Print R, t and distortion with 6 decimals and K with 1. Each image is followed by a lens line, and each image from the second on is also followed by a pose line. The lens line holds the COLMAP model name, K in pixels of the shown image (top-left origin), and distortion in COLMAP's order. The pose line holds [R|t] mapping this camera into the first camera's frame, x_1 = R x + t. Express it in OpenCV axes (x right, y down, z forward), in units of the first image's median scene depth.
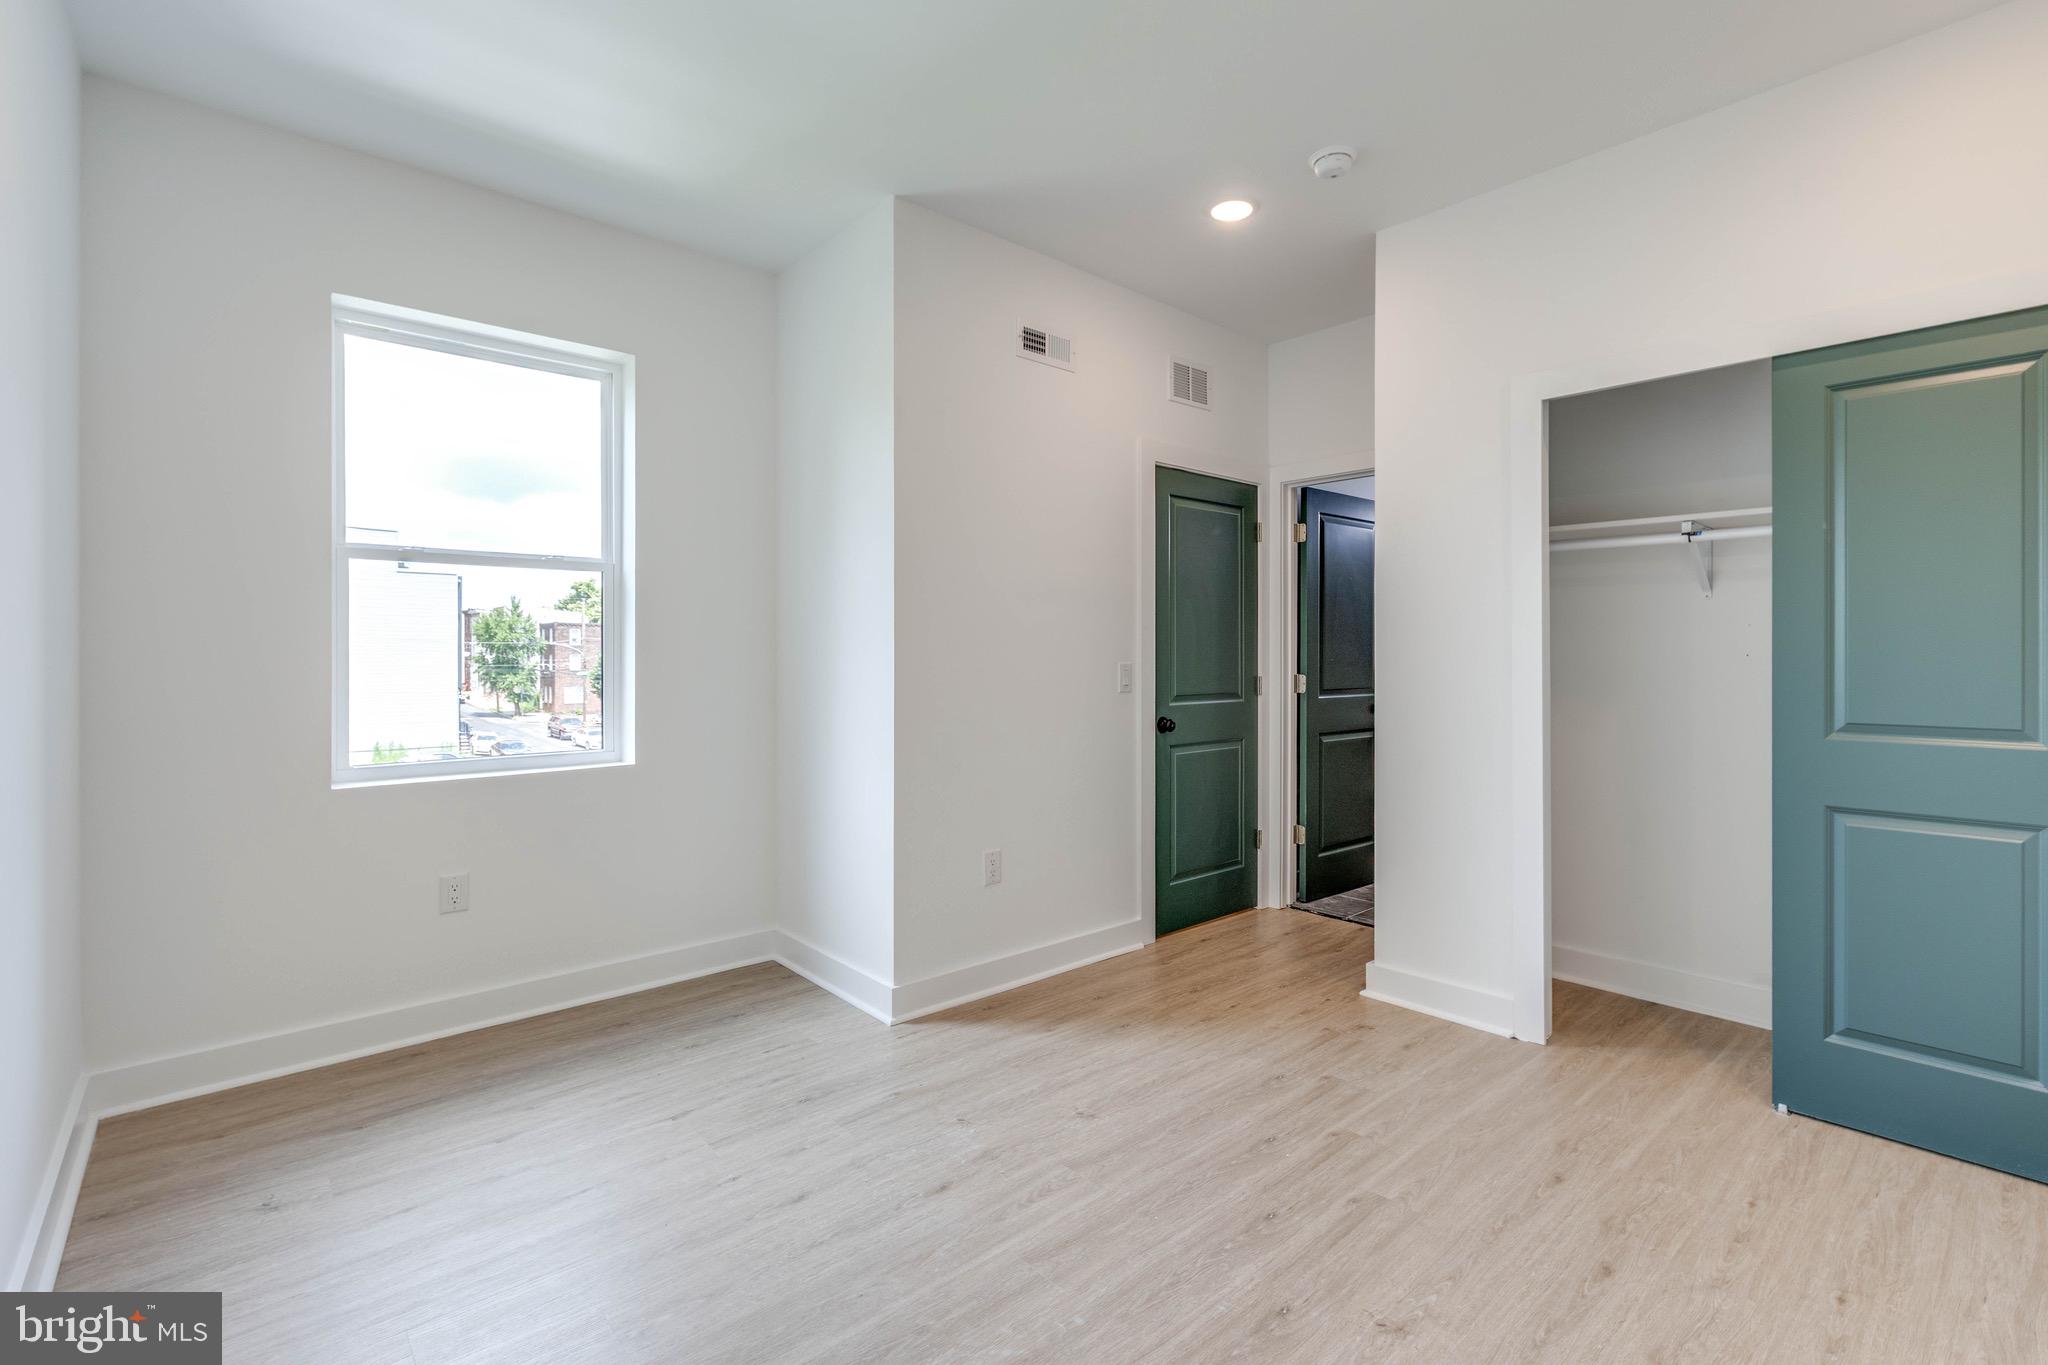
lens RADIAL K [[913.8, 0, 1024.0], [0, 913.8, 682.5], [0, 0, 1]] dist [0.003336, 0.000287]
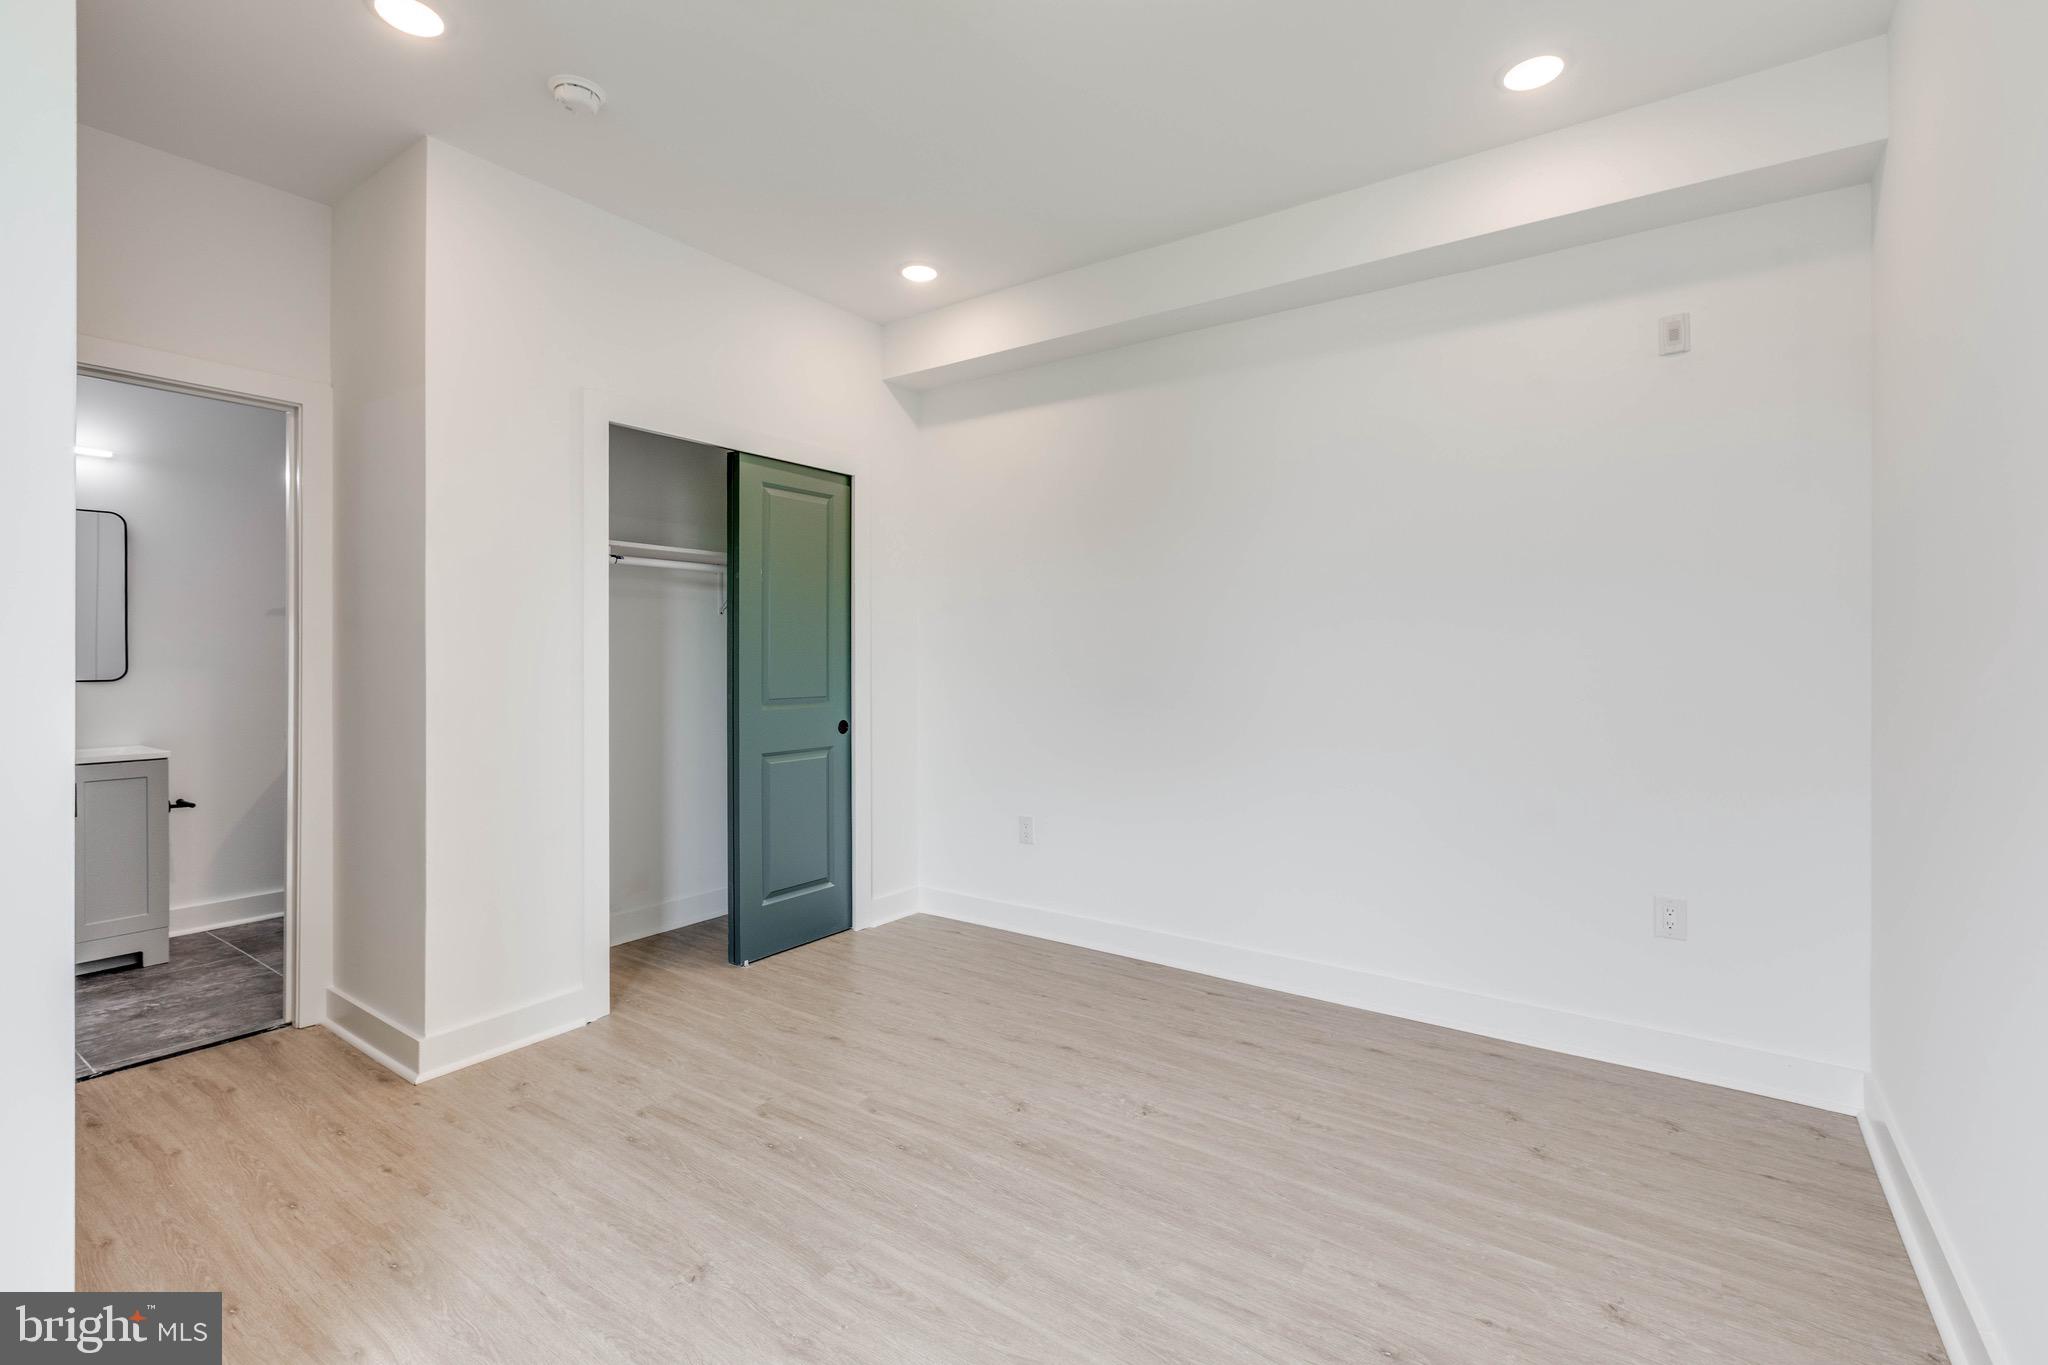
lens RADIAL K [[913.8, 0, 1024.0], [0, 913.8, 682.5], [0, 0, 1]] dist [0.003336, 0.000287]
pose [[-0.227008, -0.031084, 0.973397, -0.689450], [0.028572, 0.998848, 0.038561, -0.031009], [-0.973474, 0.036566, -0.225858, 0.869642]]
